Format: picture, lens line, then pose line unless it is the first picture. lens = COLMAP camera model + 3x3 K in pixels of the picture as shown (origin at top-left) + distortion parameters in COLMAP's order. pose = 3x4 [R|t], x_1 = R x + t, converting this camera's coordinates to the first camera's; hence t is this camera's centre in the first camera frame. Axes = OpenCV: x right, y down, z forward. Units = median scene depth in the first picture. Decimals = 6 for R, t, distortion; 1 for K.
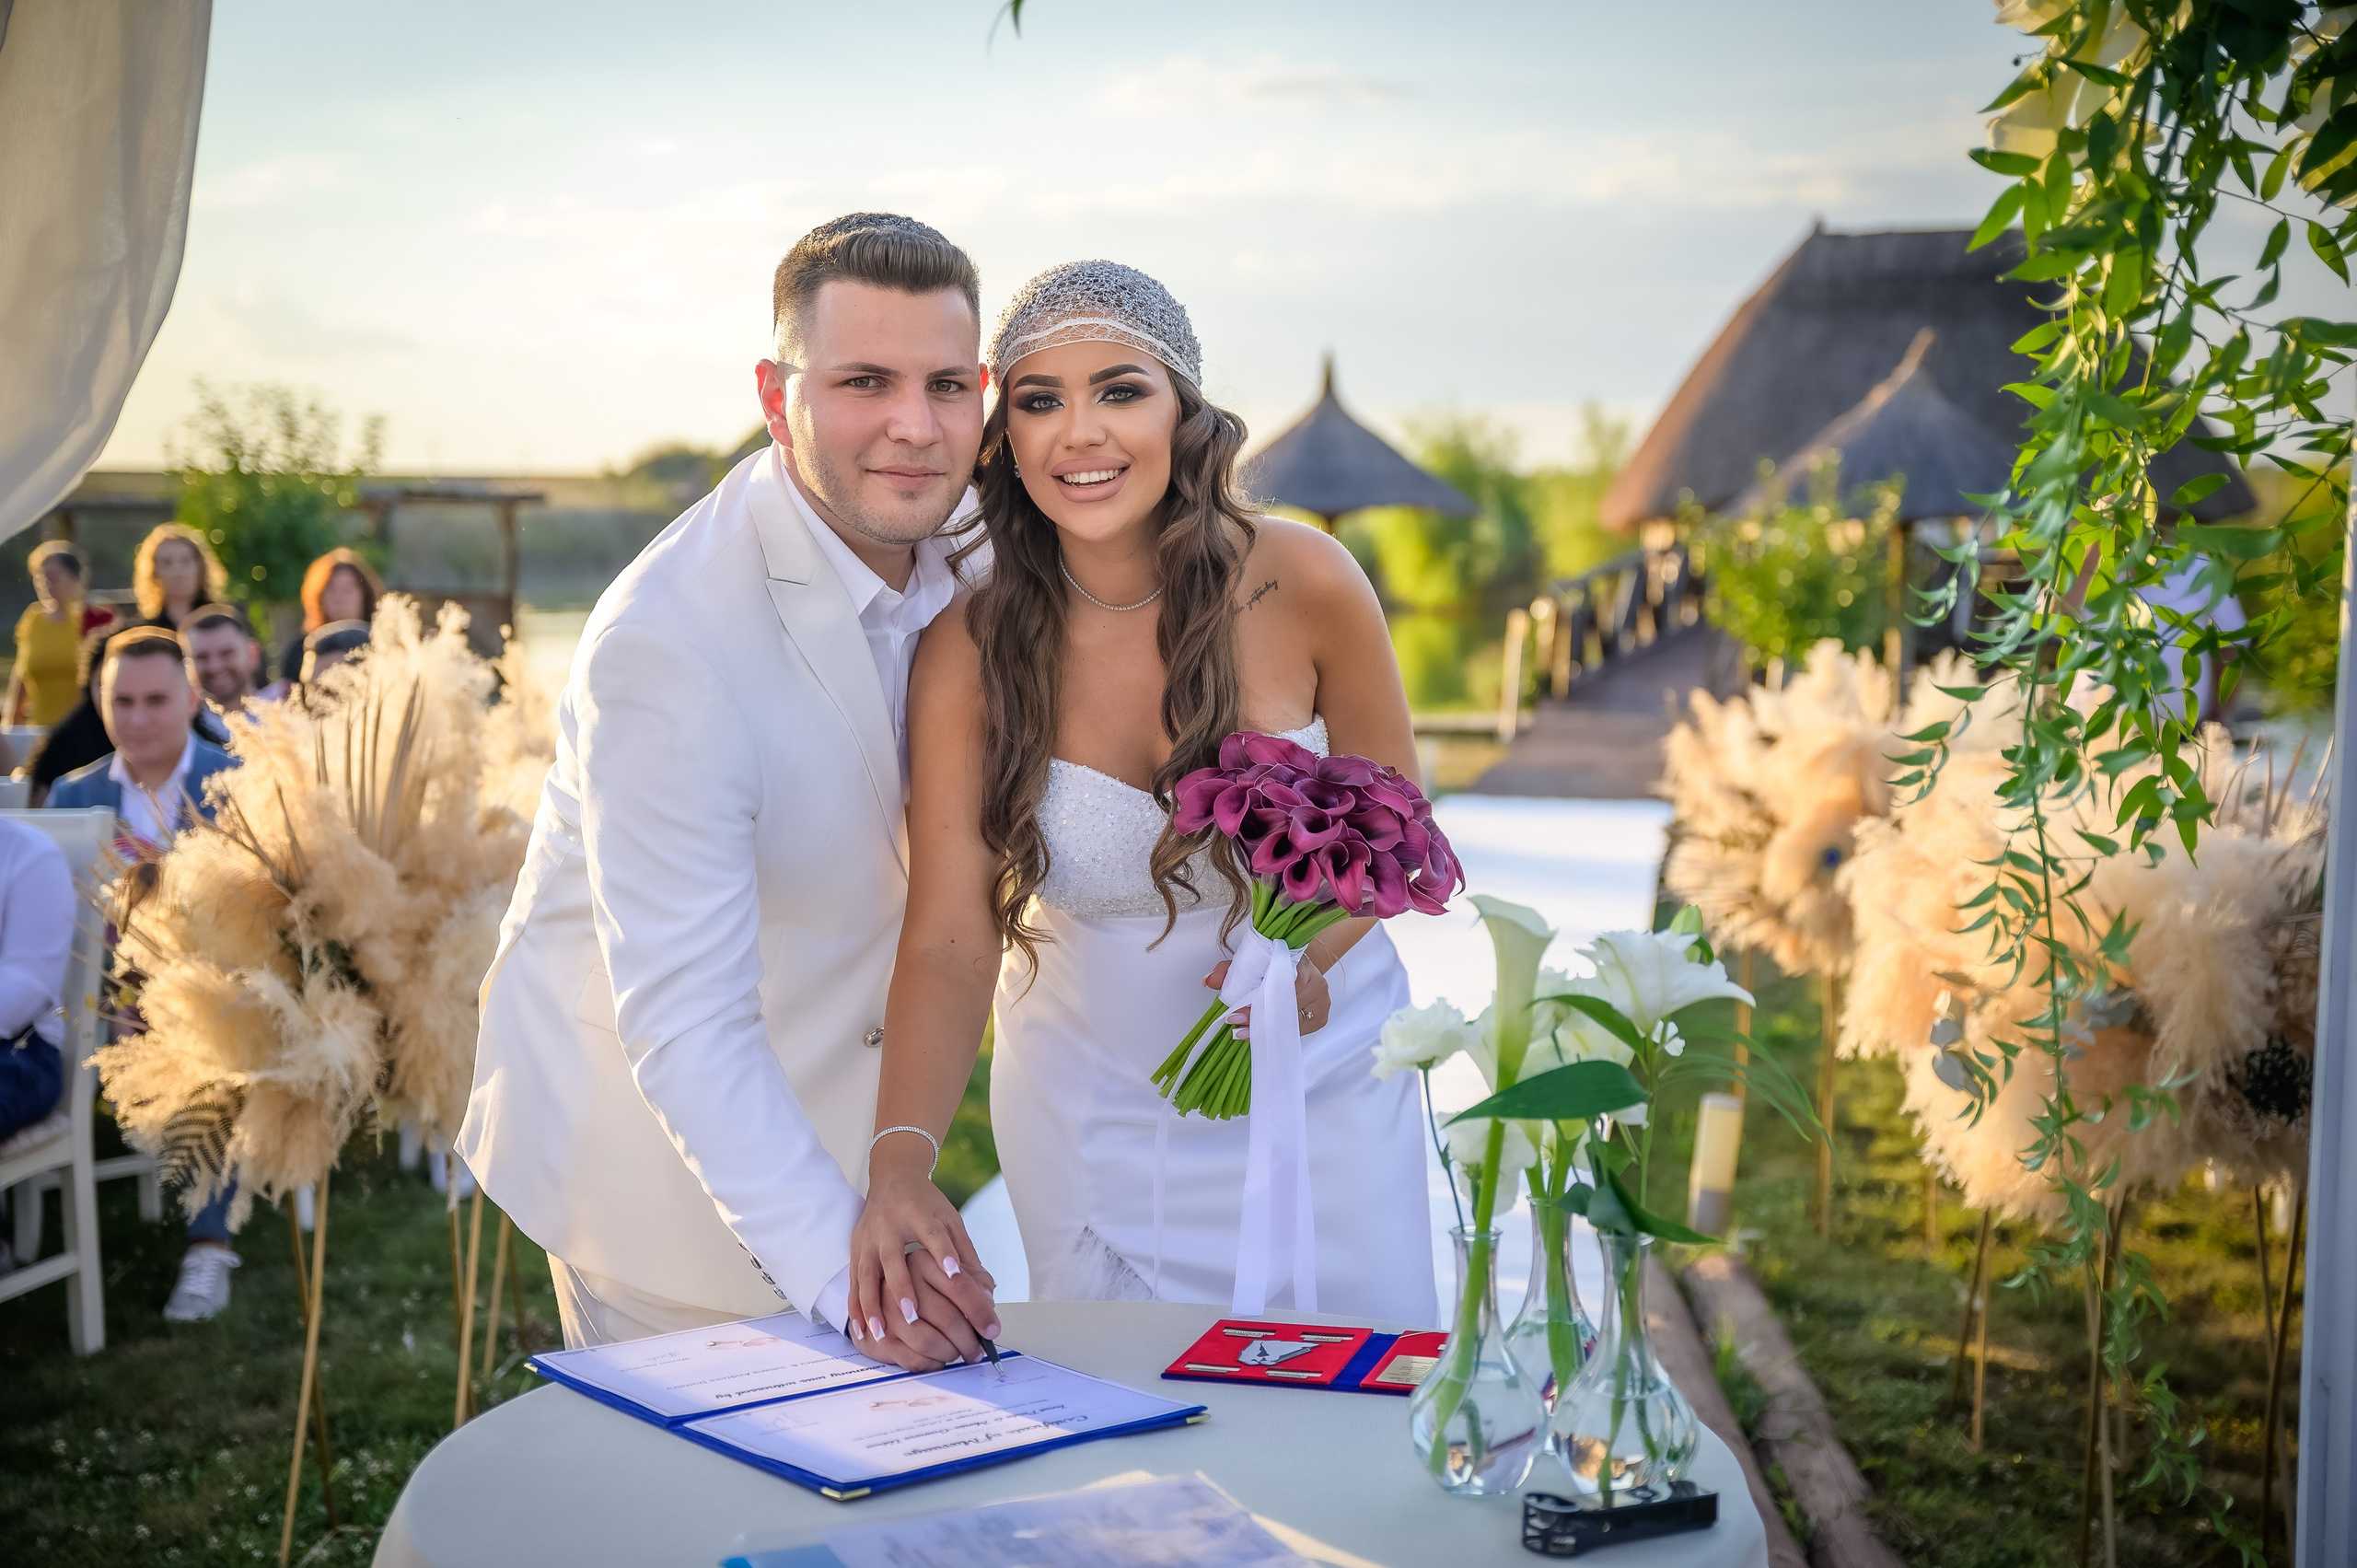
lens RADIAL K [[2960.4, 0, 1175.8], [0, 2960.4, 780.6], [0, 0, 1]] dist [0.130735, 0.005297]
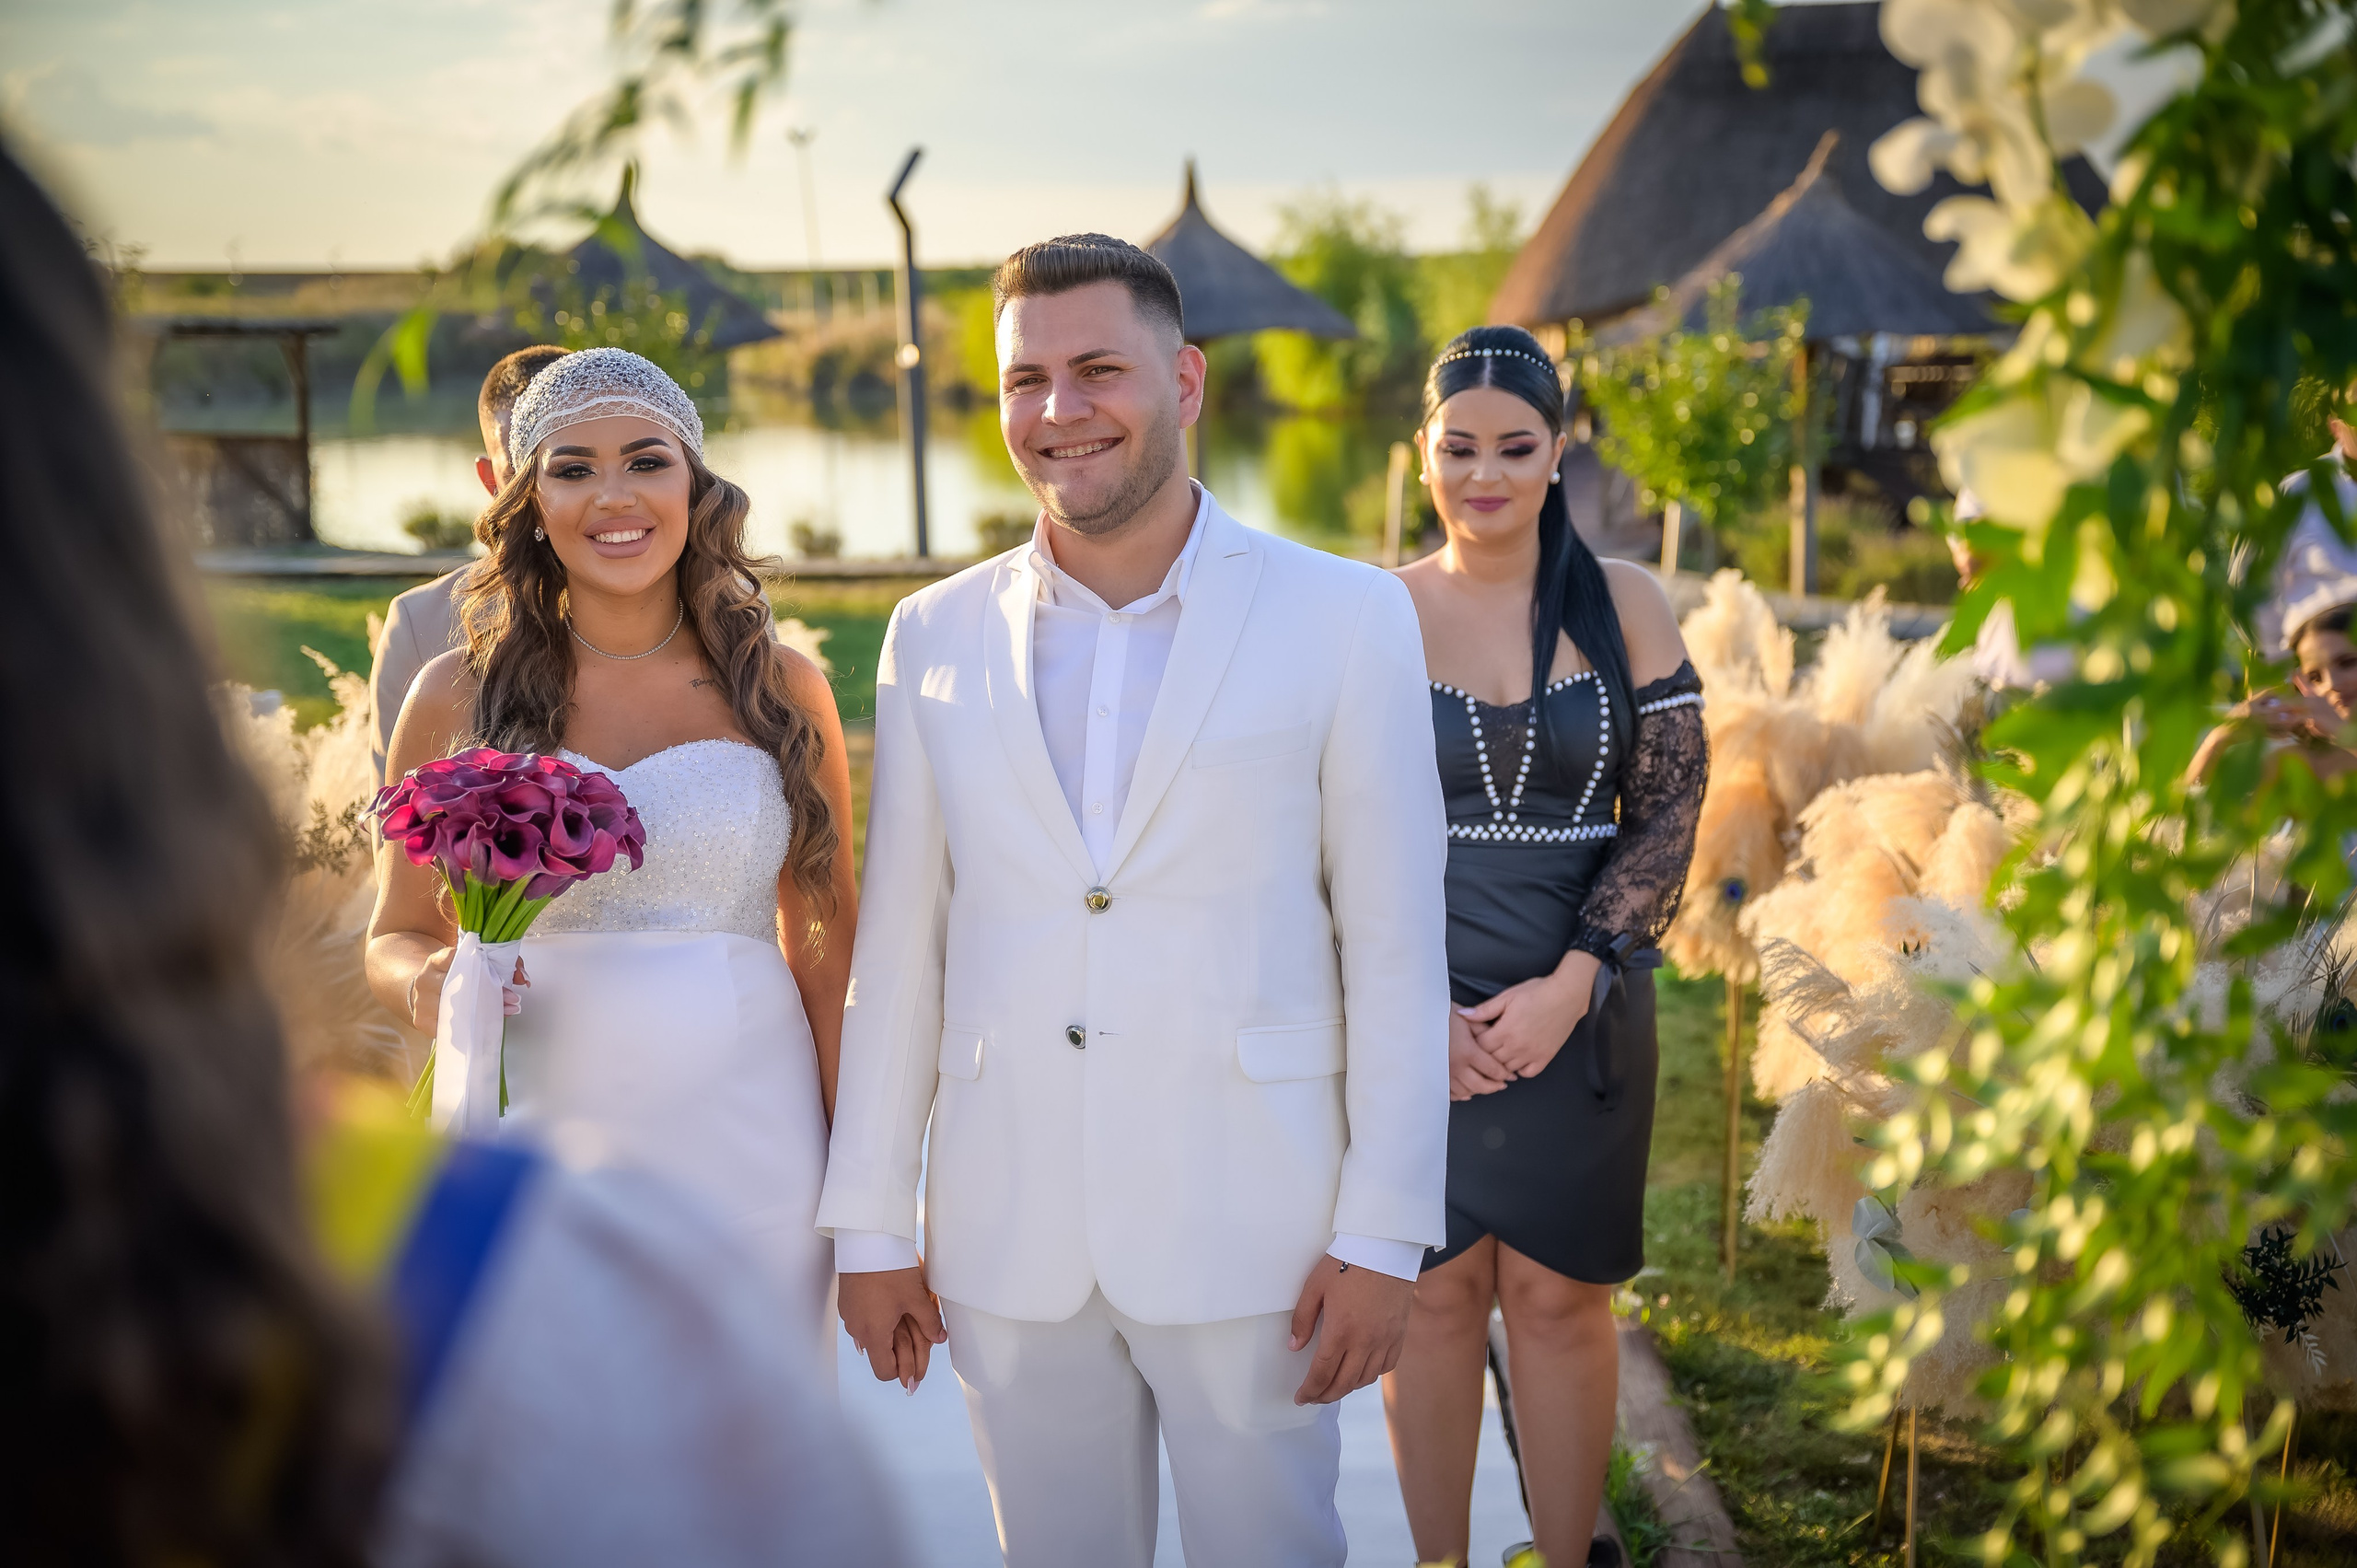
lens RADIAL K [[3111.2, 0, 1183.6], [0, 3111.2, 788.5], [0, 0, 1]] dist [0.172316, -0.034756]
pose [[0.998826, -0.025670, 0.041087, 0.023447], [0.023021, 0.997703, 0.063708, -0.060814], [-0.042628, -0.062687, 0.997122, 0.100307]]
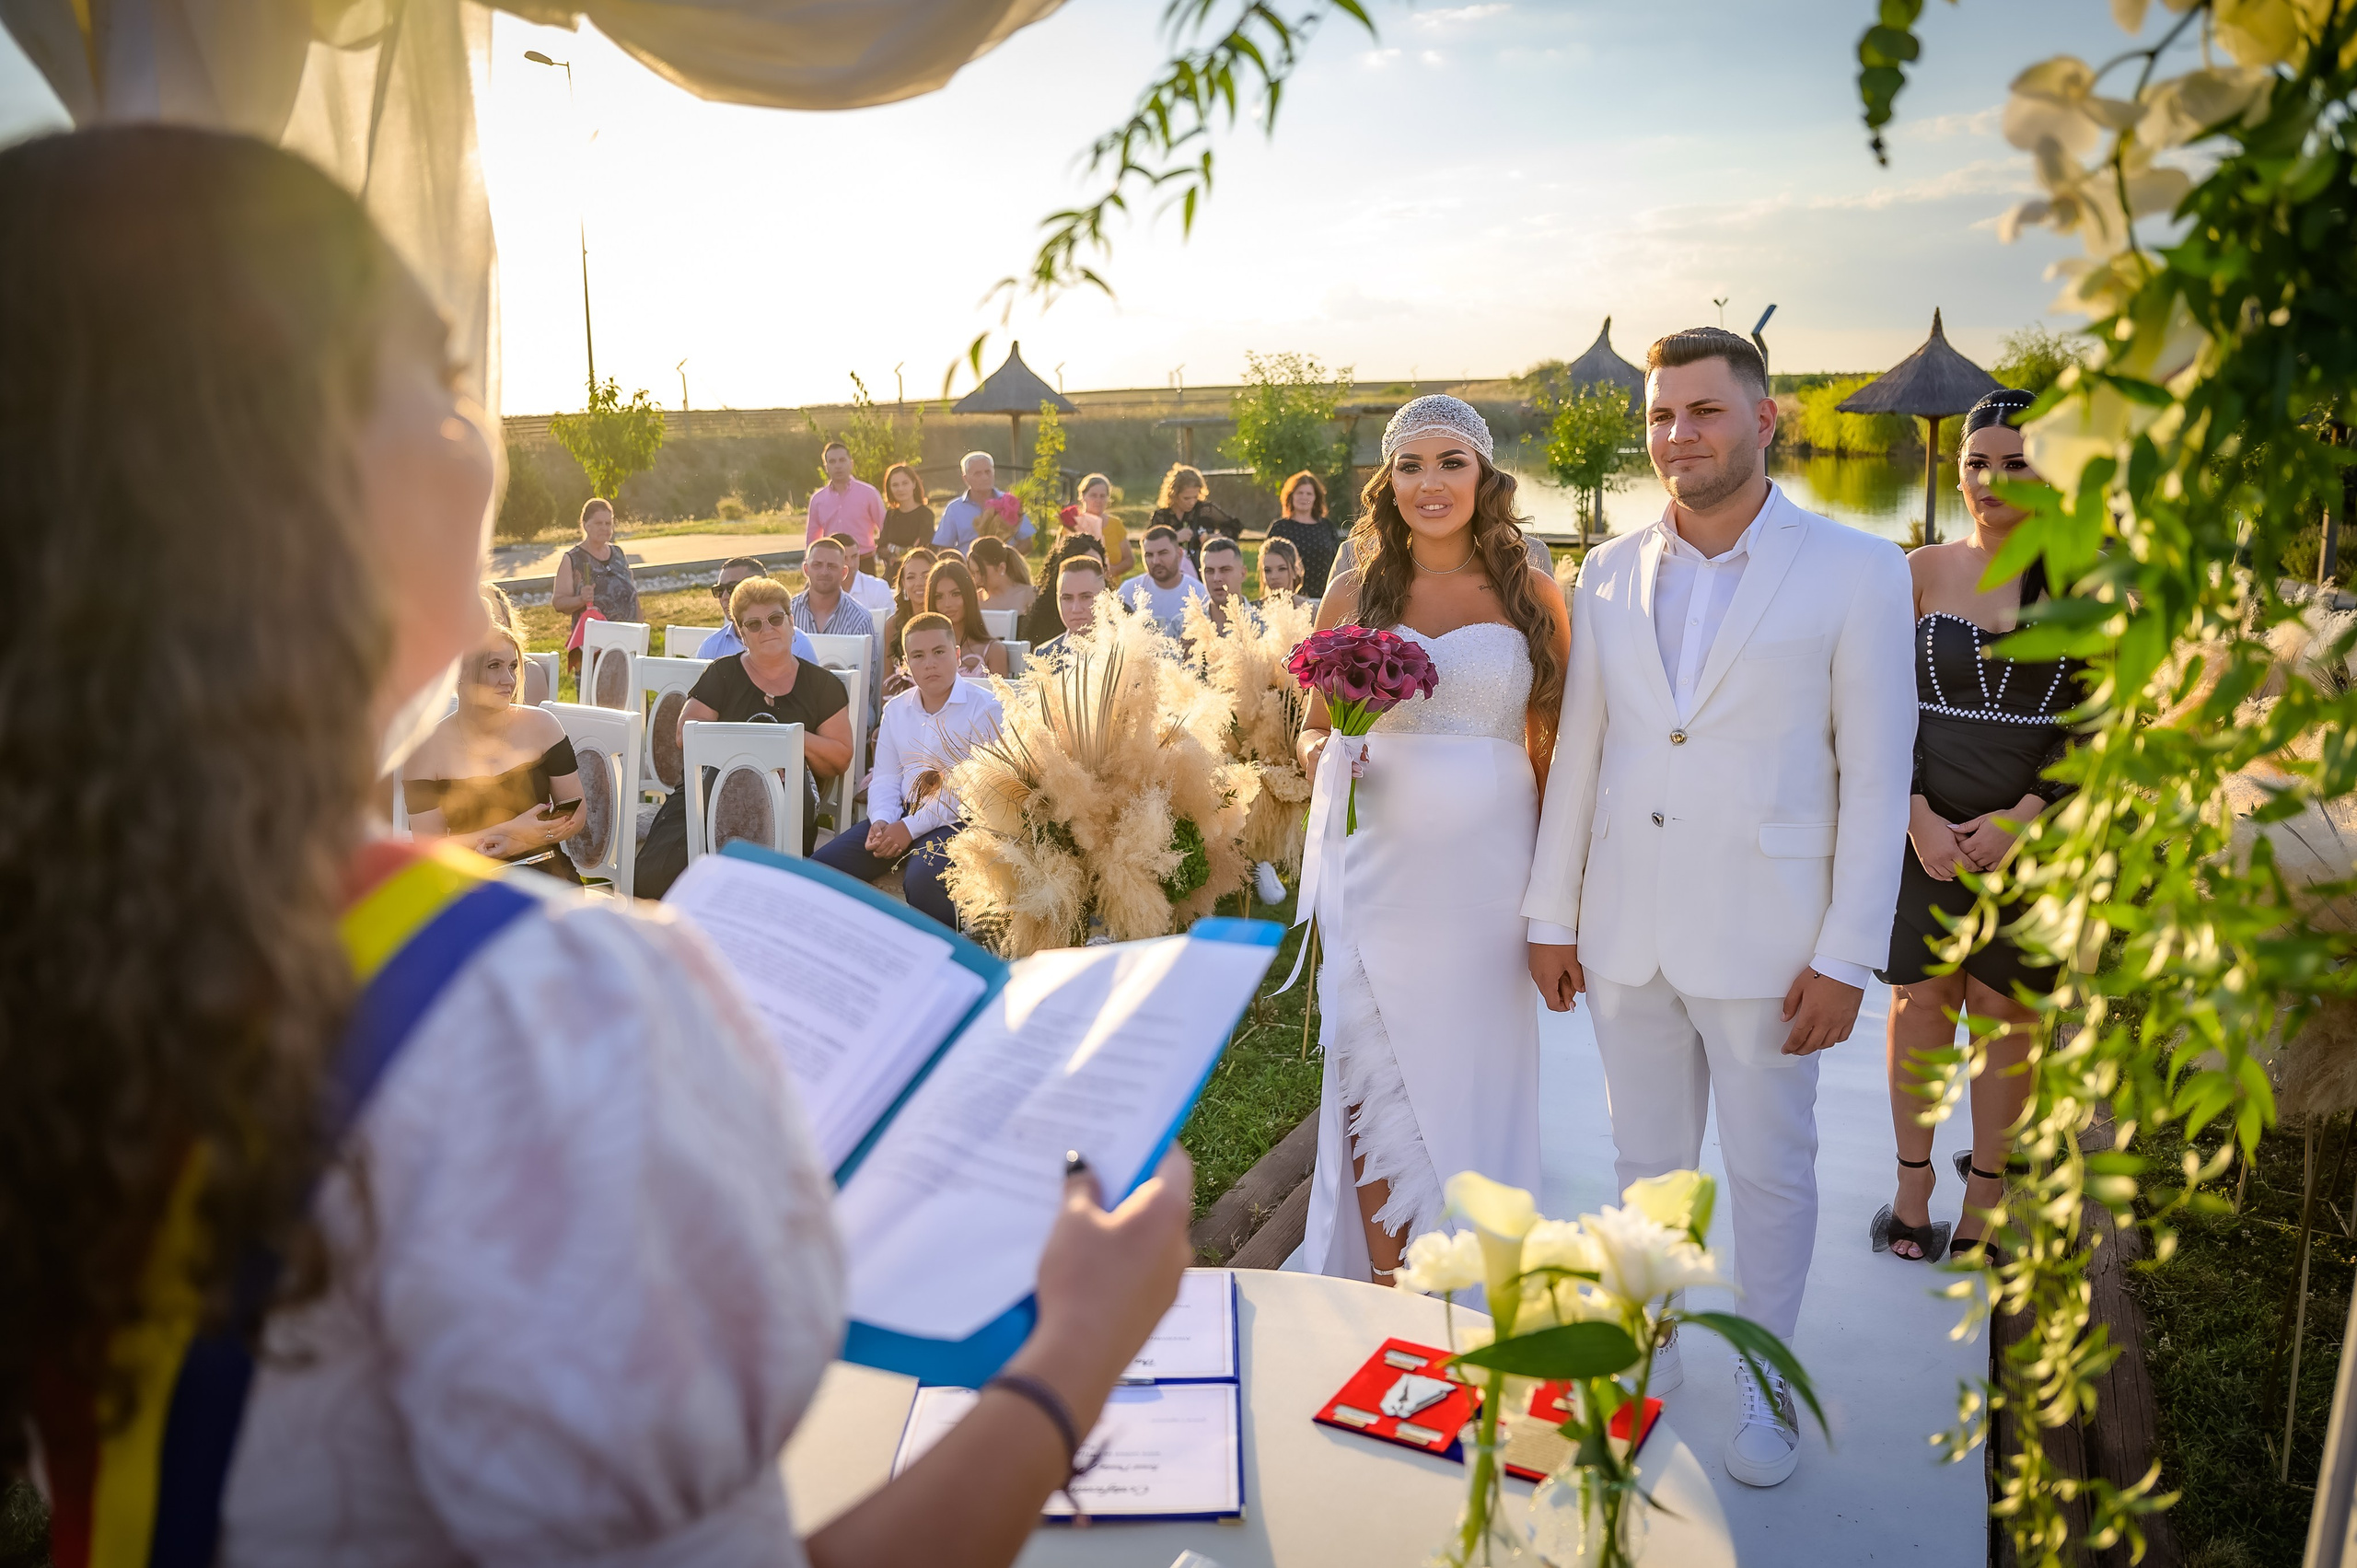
lens RADIAL K [[1722.5, 0, 1178.5], [0, 1722.5, 784.0], [0, 0, 1]] dist [-0.145379, 0.086147]
pose [[0.929342, 0.052816, -0.365422, 0.070204], [-0.004924, 0.991400, 0.130770, -0.056270], [0.369187, -0.119731, 0.921610, 0.139077]]
